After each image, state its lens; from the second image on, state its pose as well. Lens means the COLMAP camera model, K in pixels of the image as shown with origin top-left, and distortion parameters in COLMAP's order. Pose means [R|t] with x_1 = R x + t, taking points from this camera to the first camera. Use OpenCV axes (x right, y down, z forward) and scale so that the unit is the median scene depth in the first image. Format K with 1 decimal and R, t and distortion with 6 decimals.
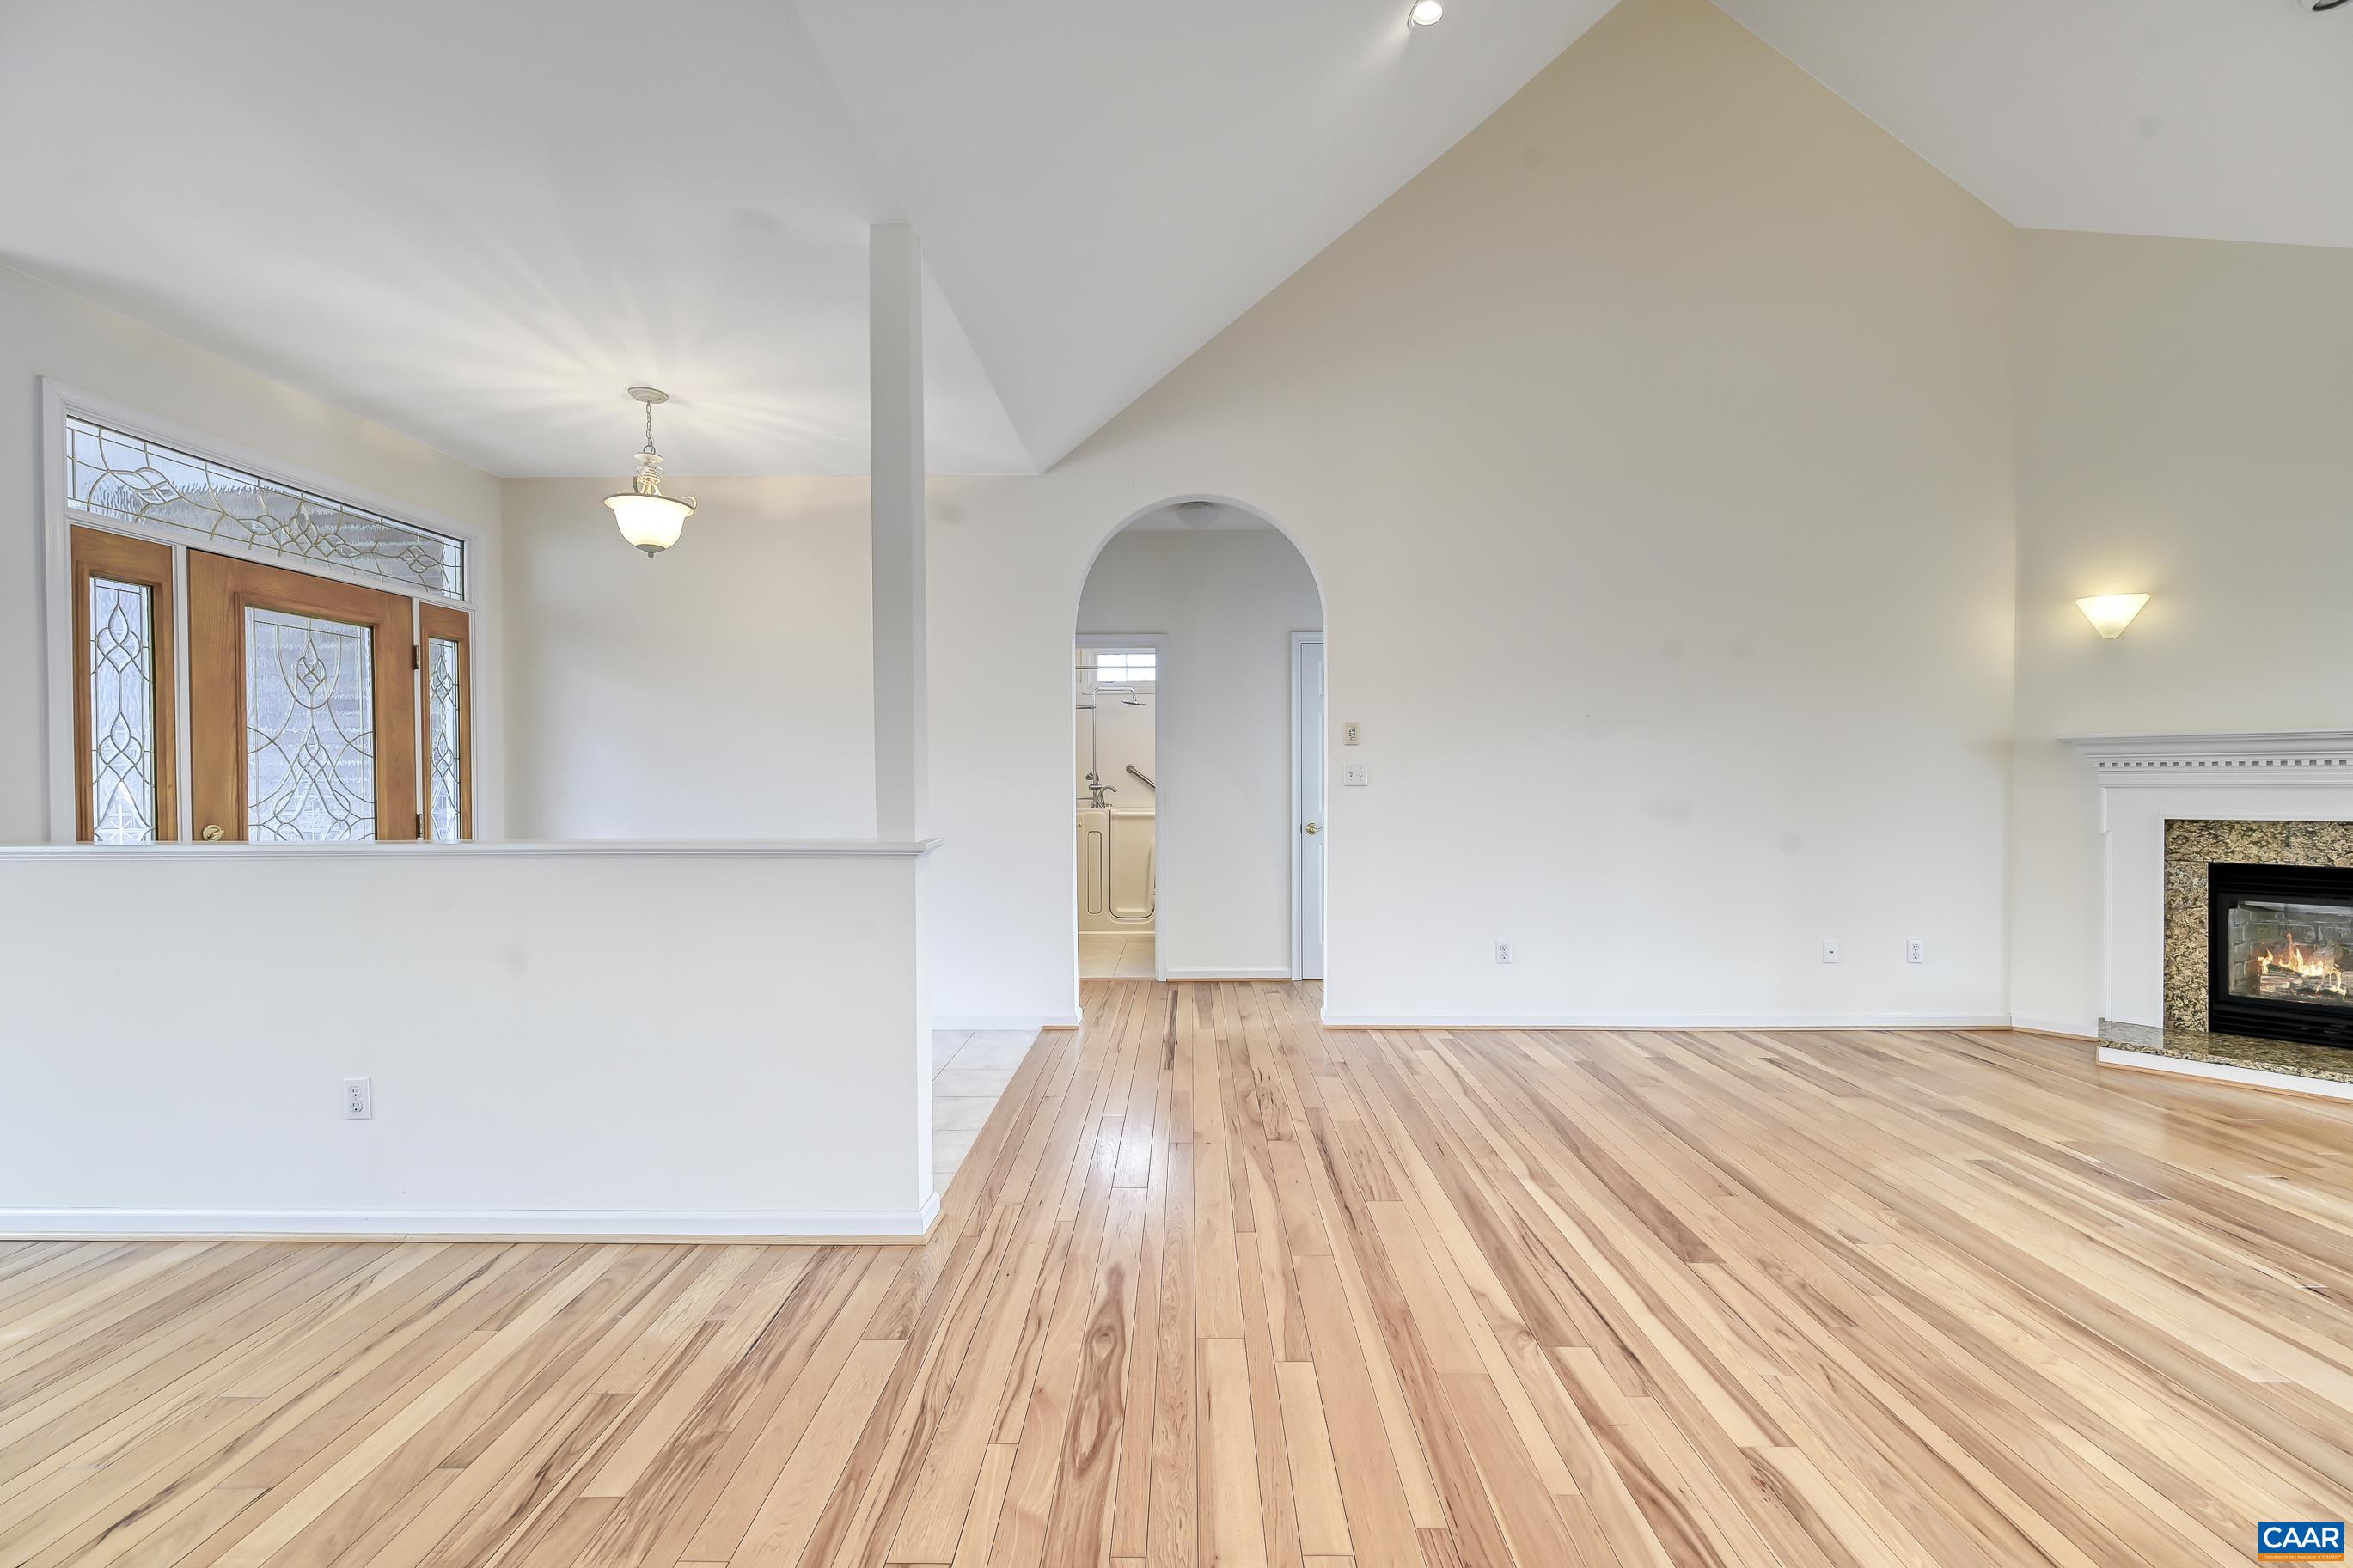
lens RADIAL K [[938.4, 0, 1194.5], [0, 938.4, 769.4], [0, 0, 1]] dist [-0.000470, -0.000119]
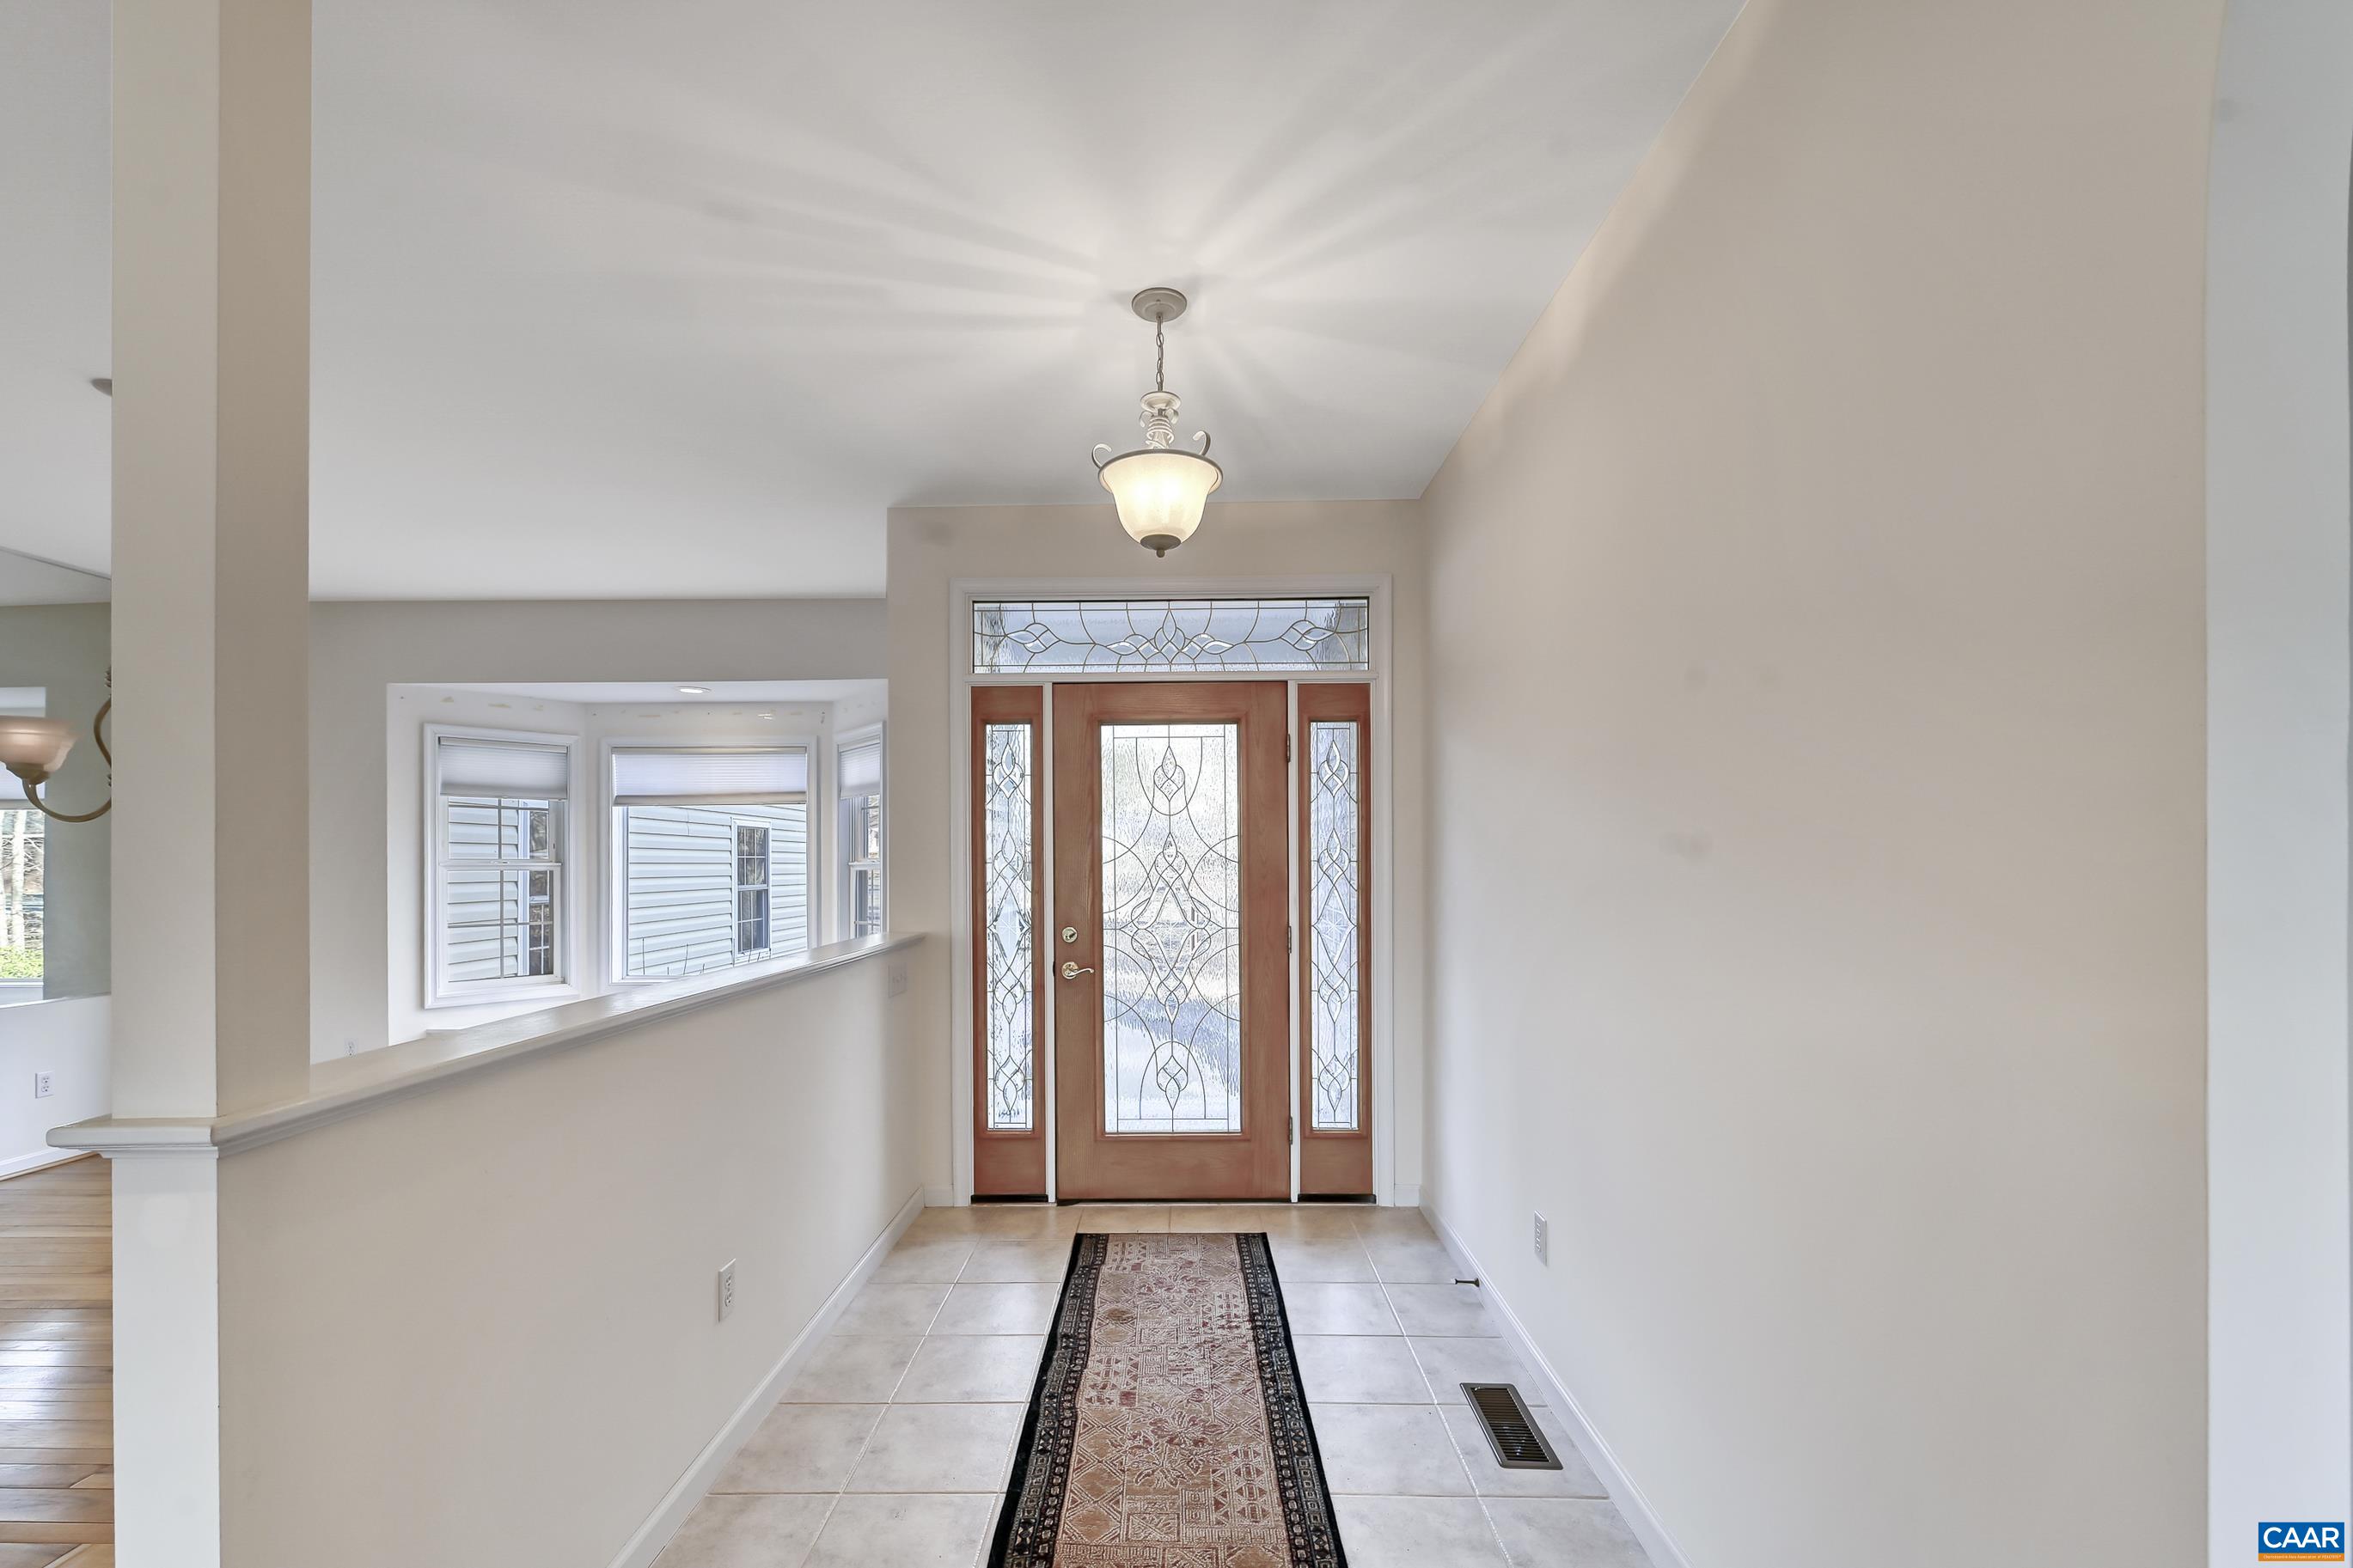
lens RADIAL K [[982.1, 0, 1171.2], [0, 982.1, 867.6], [0, 0, 1]] dist [0.000298, -0.000012]
pose [[-0.023445, -0.011969, -0.999653, 0.110693], [0.005516, 0.999912, -0.012101, 0.003485], [0.999710, -0.005798, -0.023377, 1.073050]]
